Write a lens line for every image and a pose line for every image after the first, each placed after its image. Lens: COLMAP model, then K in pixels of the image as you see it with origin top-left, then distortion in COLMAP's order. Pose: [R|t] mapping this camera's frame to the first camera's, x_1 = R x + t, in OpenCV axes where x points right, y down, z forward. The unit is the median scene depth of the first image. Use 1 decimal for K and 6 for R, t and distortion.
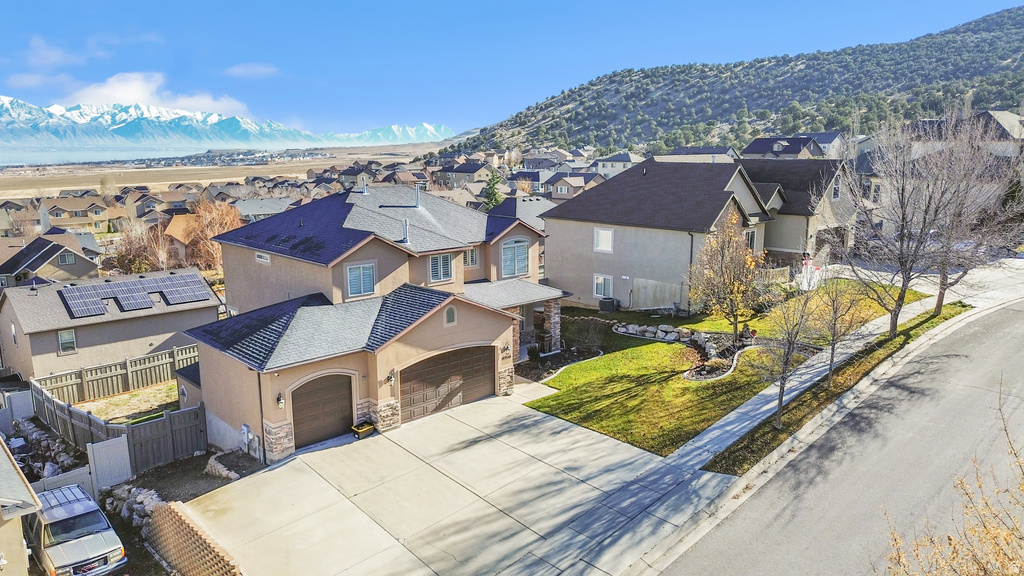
lens RADIAL K [[728.0, 0, 514.7], [0, 728.0, 283.4], [0, 0, 1]] dist [0.045940, -0.034228]
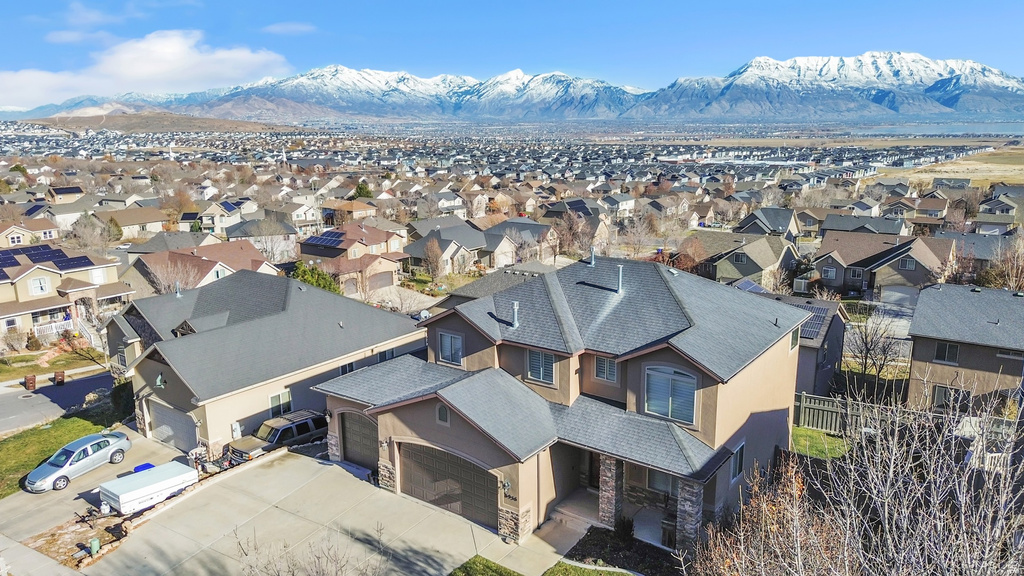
lens RADIAL K [[728.0, 0, 516.2], [0, 728.0, 299.1], [0, 0, 1]] dist [0.045940, -0.034228]
pose [[0.179100, 0.232313, -0.956009, 0.248372], [-0.173004, 0.964016, 0.201848, -0.095278], [0.968500, 0.129243, 0.212847, 0.284836]]
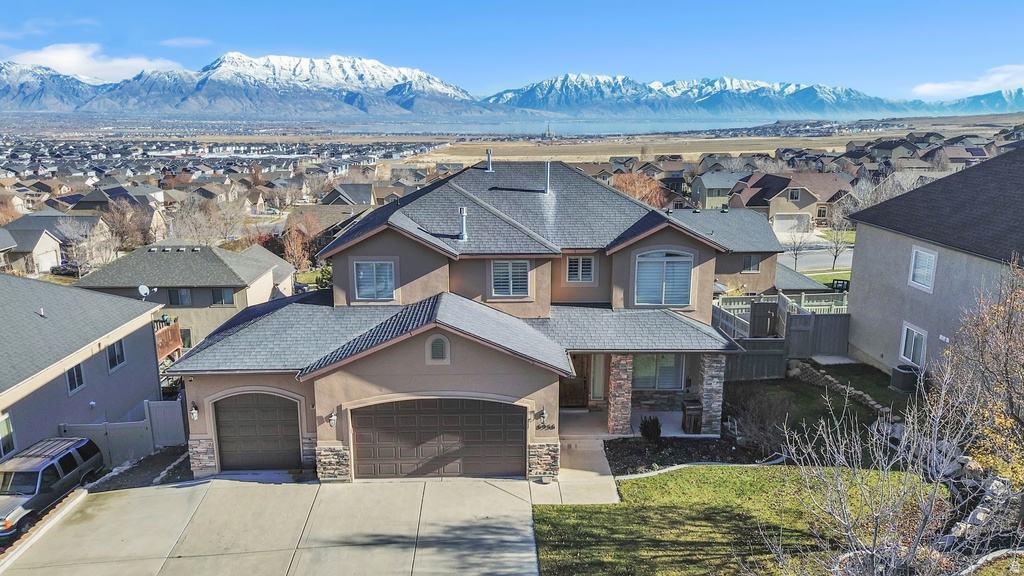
lens RADIAL K [[728.0, 0, 515.6], [0, 728.0, 297.7], [0, 0, 1]] dist [0.045940, -0.034228]
pose [[0.744335, 0.163116, -0.647579, 0.133500], [-0.126392, 0.986594, 0.103233, -0.028116], [0.655737, 0.005008, 0.754973, 0.169668]]
